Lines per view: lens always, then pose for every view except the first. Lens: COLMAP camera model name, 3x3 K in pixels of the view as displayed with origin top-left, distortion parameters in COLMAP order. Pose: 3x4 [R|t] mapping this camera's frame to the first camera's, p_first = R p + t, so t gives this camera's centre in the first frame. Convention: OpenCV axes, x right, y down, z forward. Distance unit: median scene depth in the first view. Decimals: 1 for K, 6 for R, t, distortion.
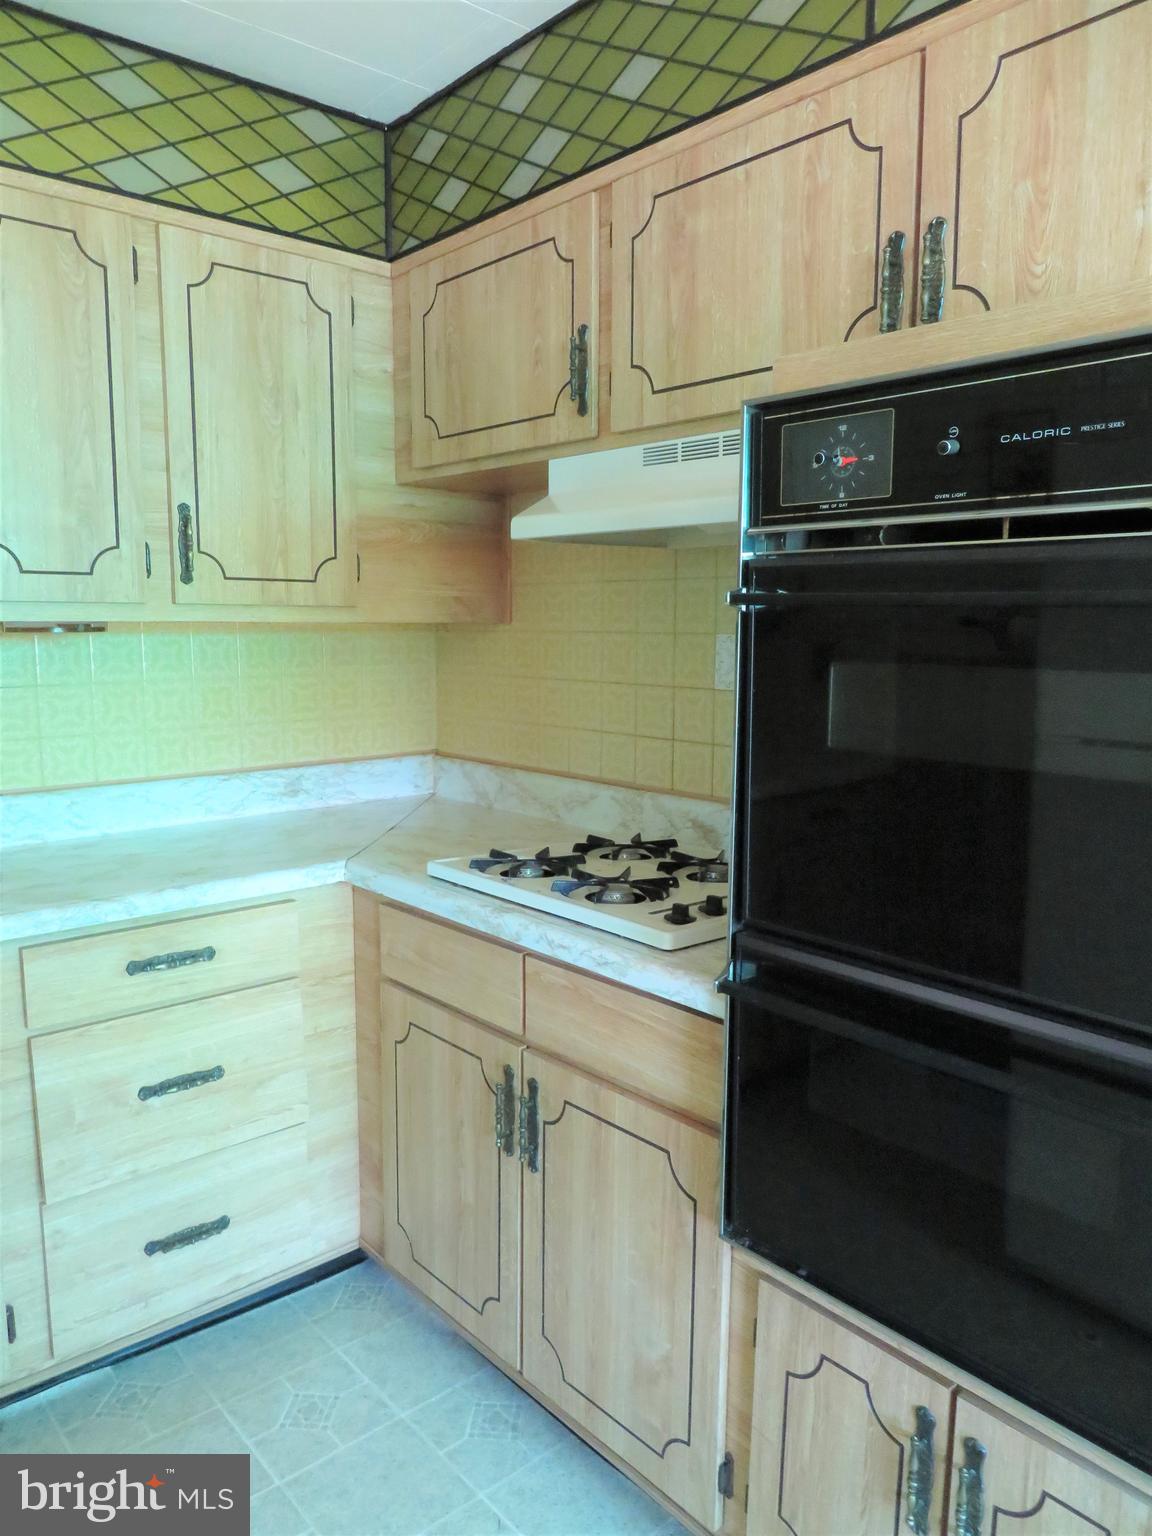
lens RADIAL K [[1105.4, 0, 576.0], [0, 1105.4, 768.0], [0, 0, 1]] dist [-0.006018, 0.000694]
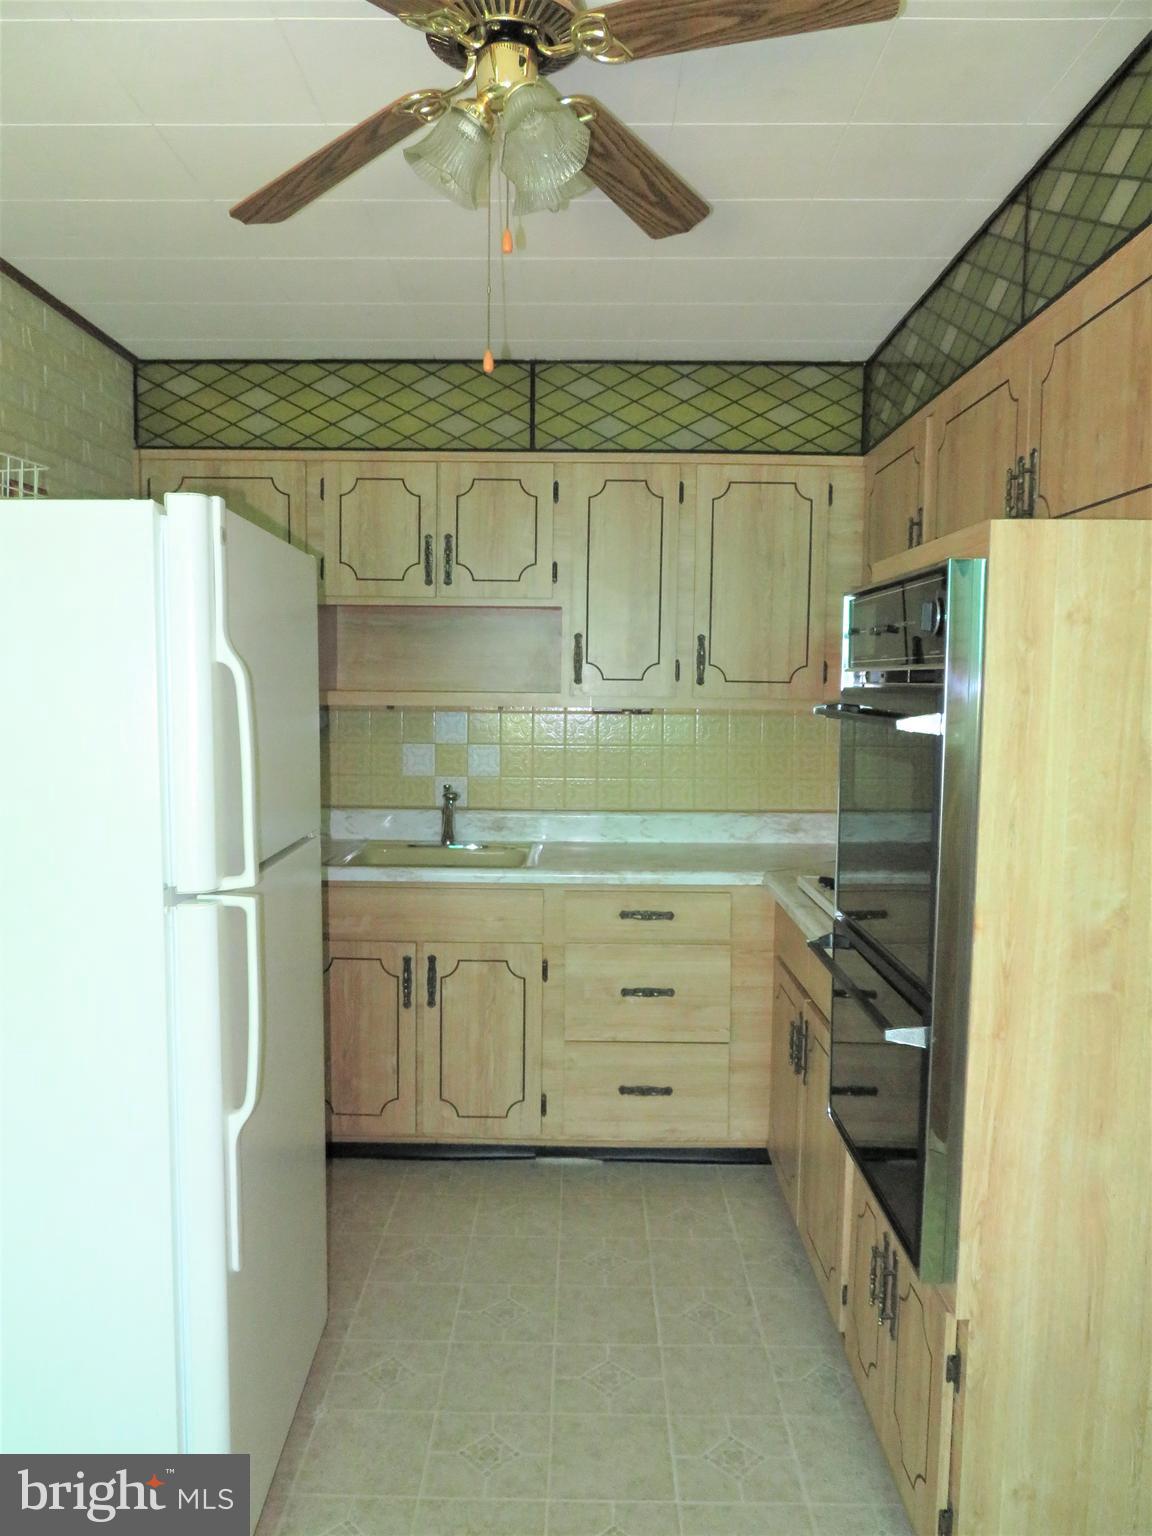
lens RADIAL K [[1132.2, 0, 576.0], [0, 1132.2, 772.7], [0, 0, 1]] dist [-0.000045, -0.002331]
pose [[0.743554, 0.060671, -0.665918, 0.600877], [-0.097834, 0.995029, -0.018584, 0.004104], [0.661480, 0.078968, 0.745794, -0.310086]]
